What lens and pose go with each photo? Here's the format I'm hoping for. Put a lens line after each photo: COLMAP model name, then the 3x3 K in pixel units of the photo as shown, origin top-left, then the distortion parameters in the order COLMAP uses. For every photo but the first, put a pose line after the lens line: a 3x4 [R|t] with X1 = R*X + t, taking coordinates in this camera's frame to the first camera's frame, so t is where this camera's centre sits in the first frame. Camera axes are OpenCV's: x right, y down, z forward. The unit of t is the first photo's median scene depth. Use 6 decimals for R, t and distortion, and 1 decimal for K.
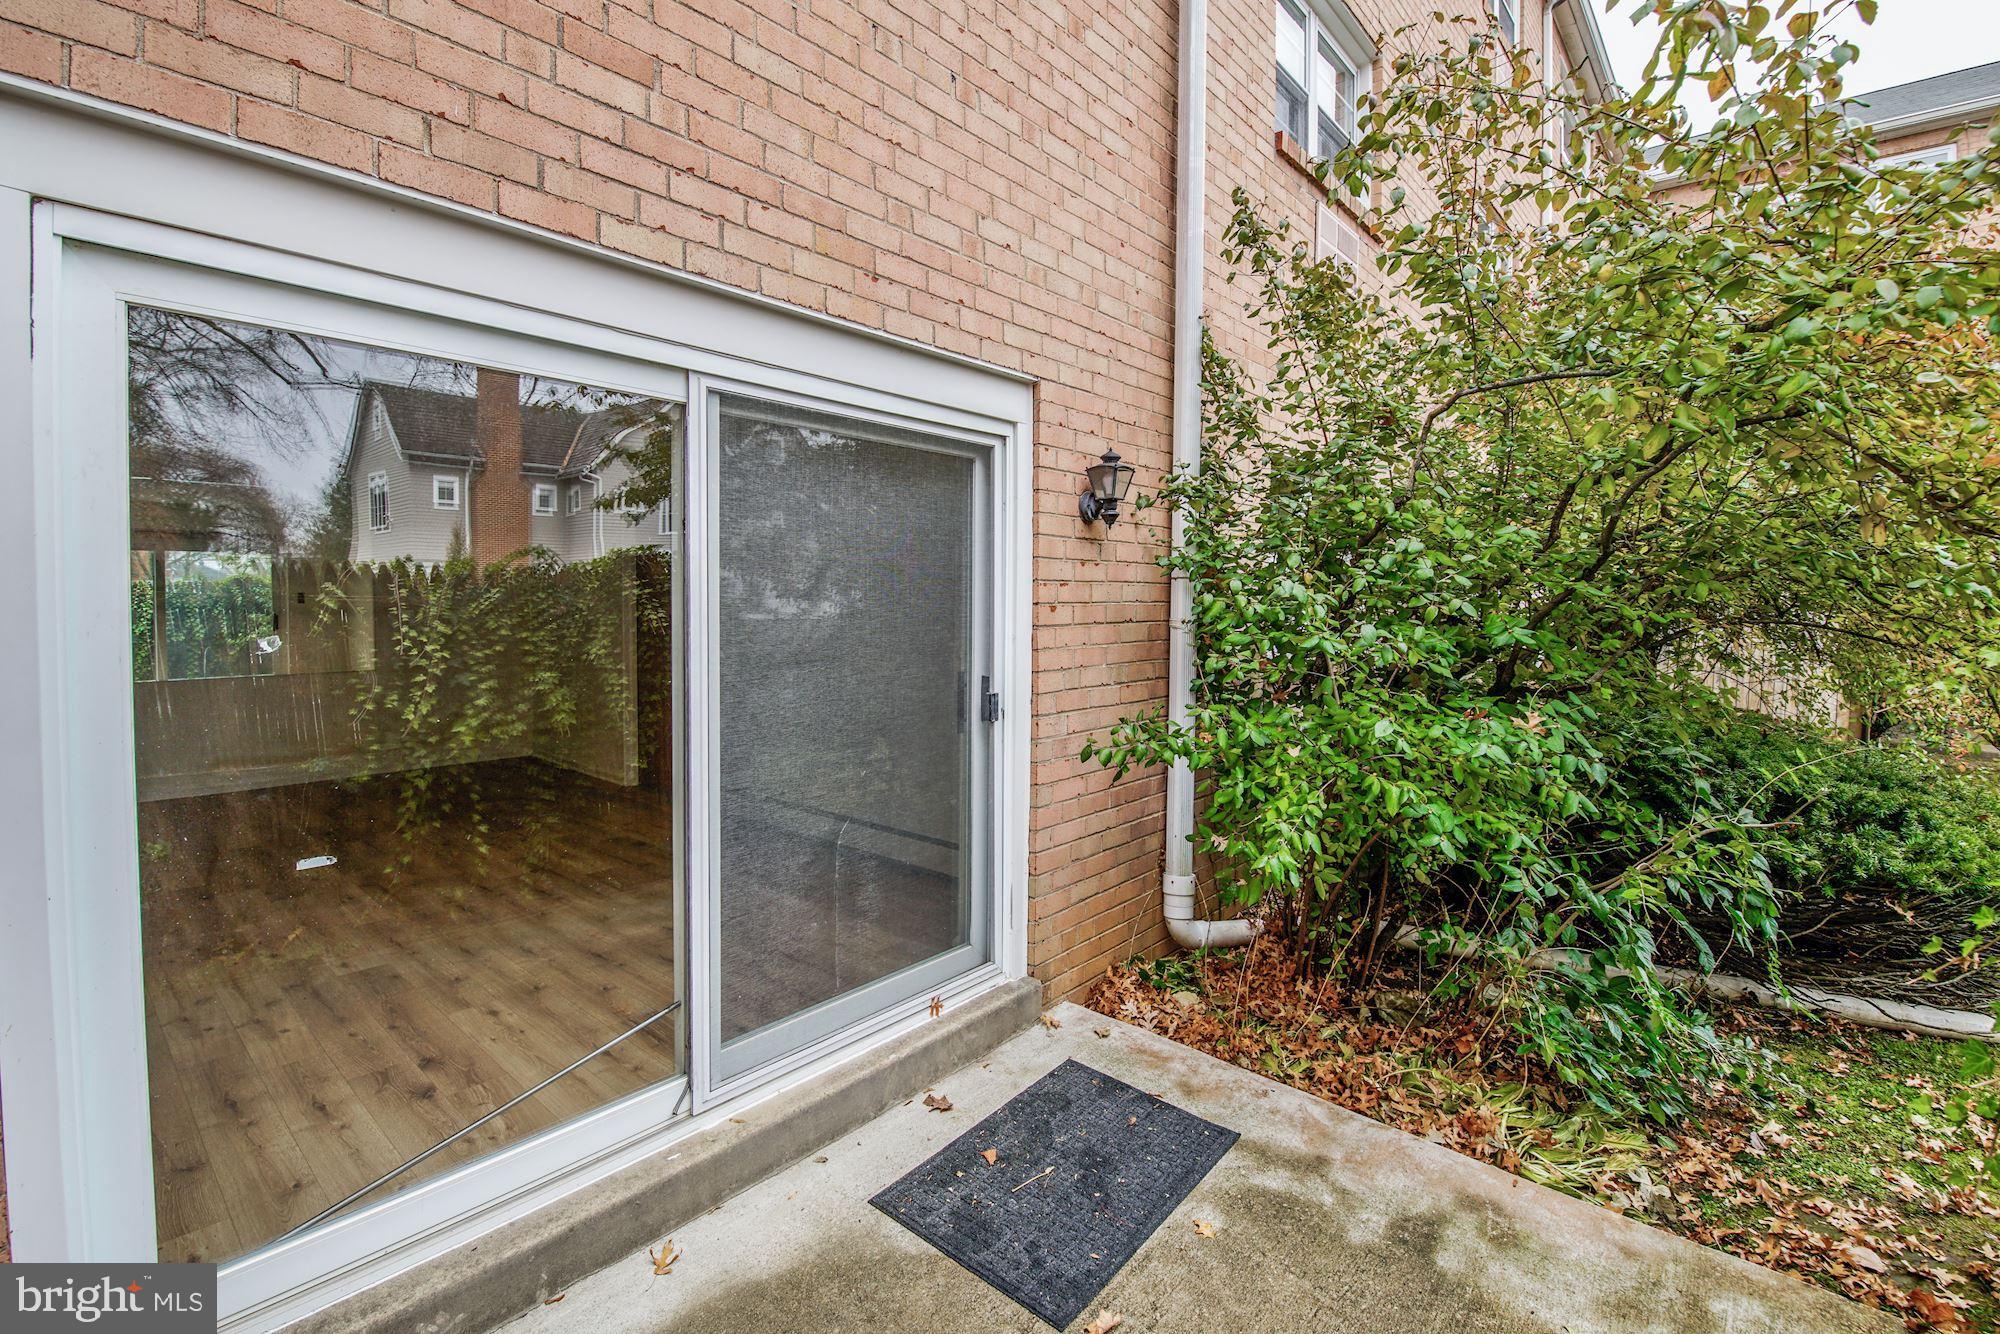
lens RADIAL K [[895.4, 0, 953.3], [0, 895.4, 660.0], [0, 0, 1]] dist [0.014659, -0.007320]
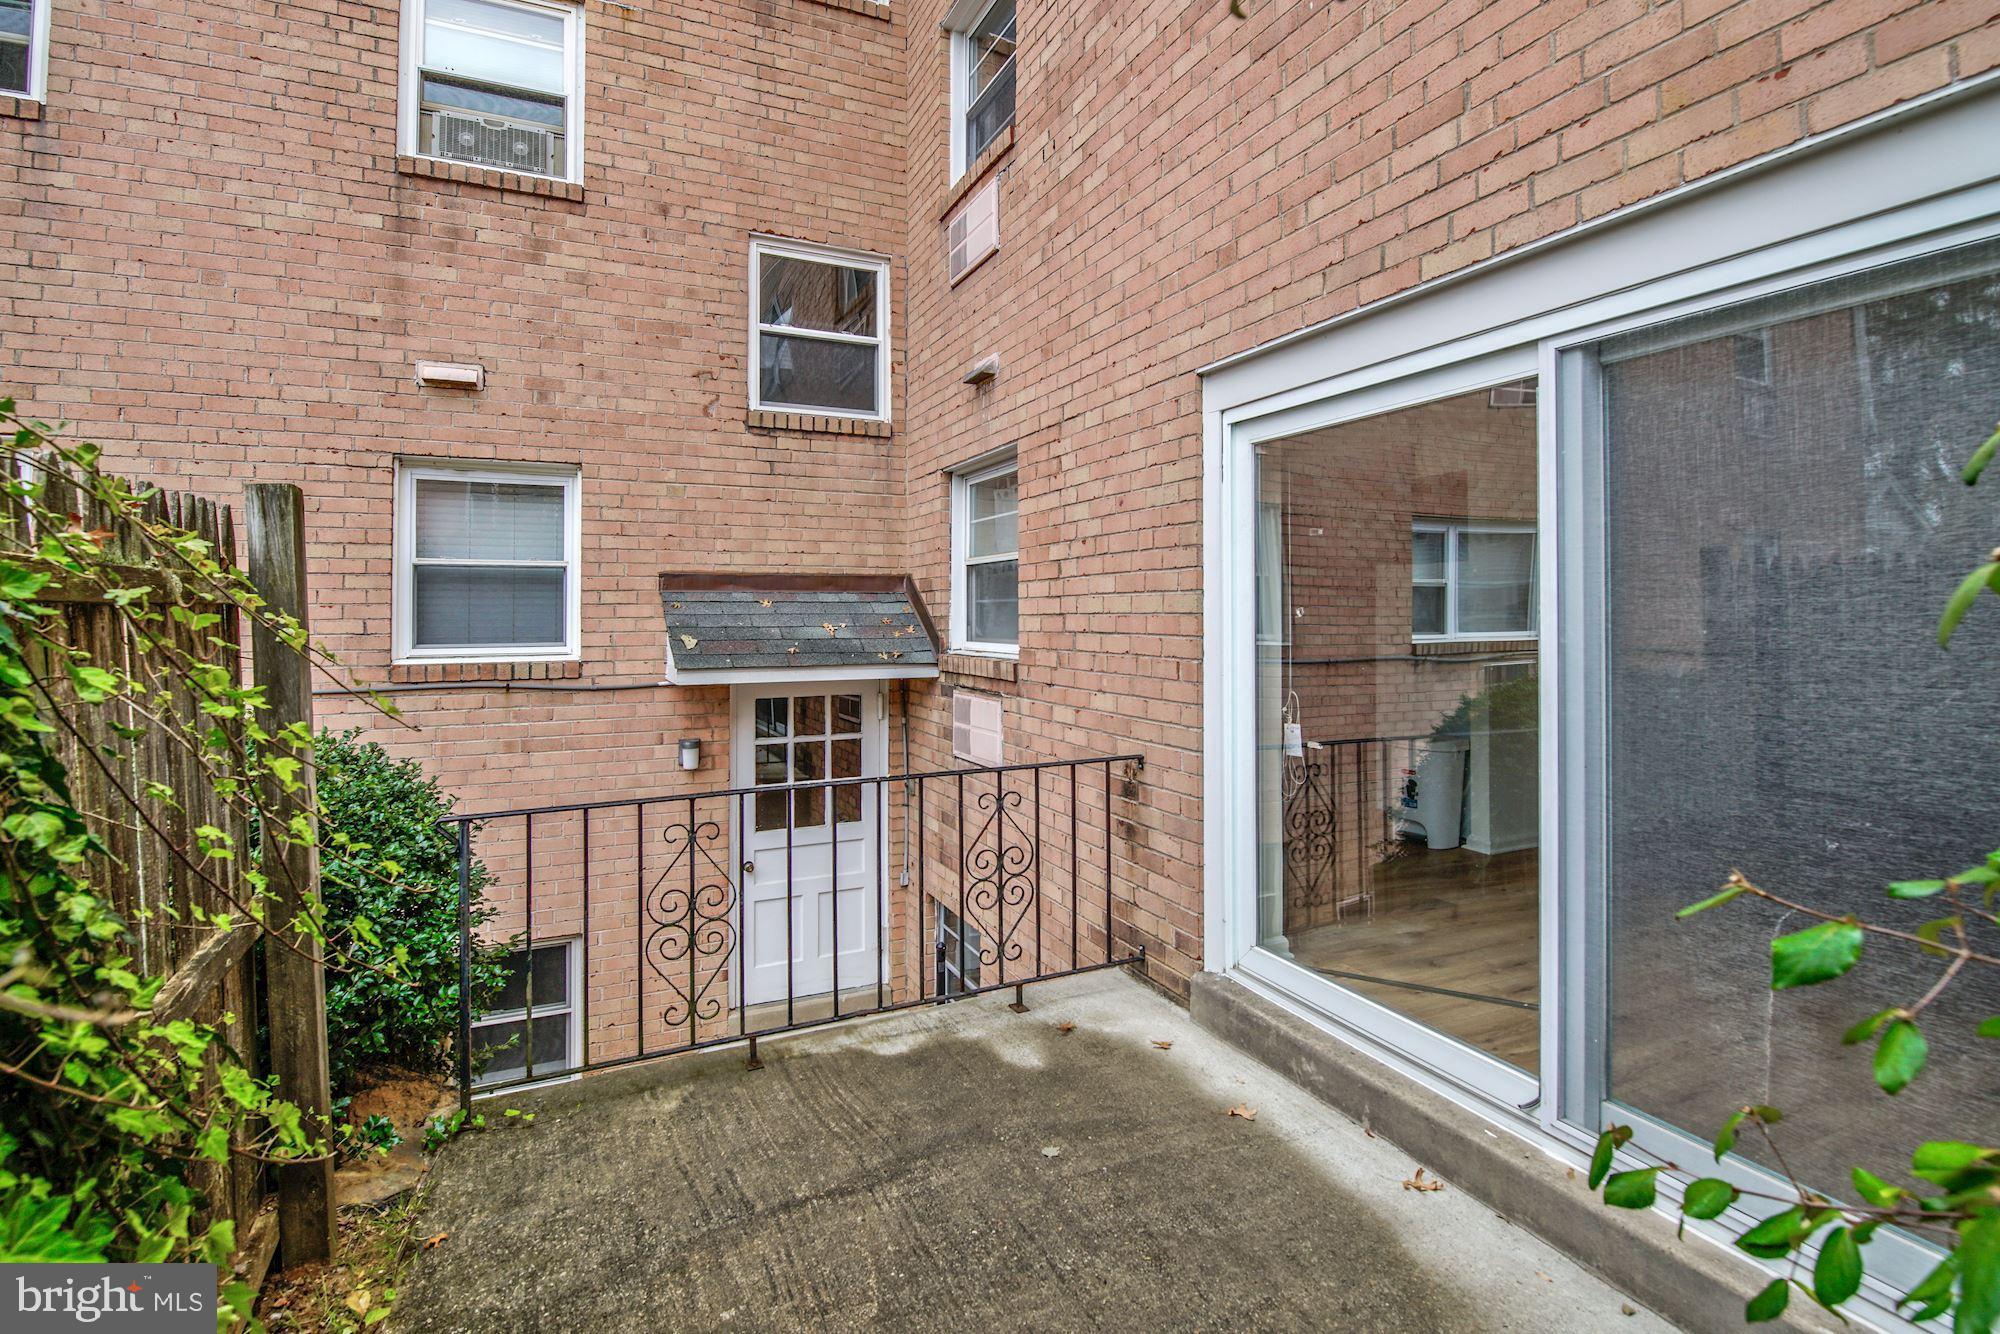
lens RADIAL K [[895.4, 0, 953.3], [0, 895.4, 660.0], [0, 0, 1]] dist [0.014659, -0.007320]
pose [[-0.384805, 0.046727, -0.921814, 0.876349], [-0.062903, 0.995068, 0.076699, -0.015198], [0.920852, 0.087499, -0.379968, 0.836436]]
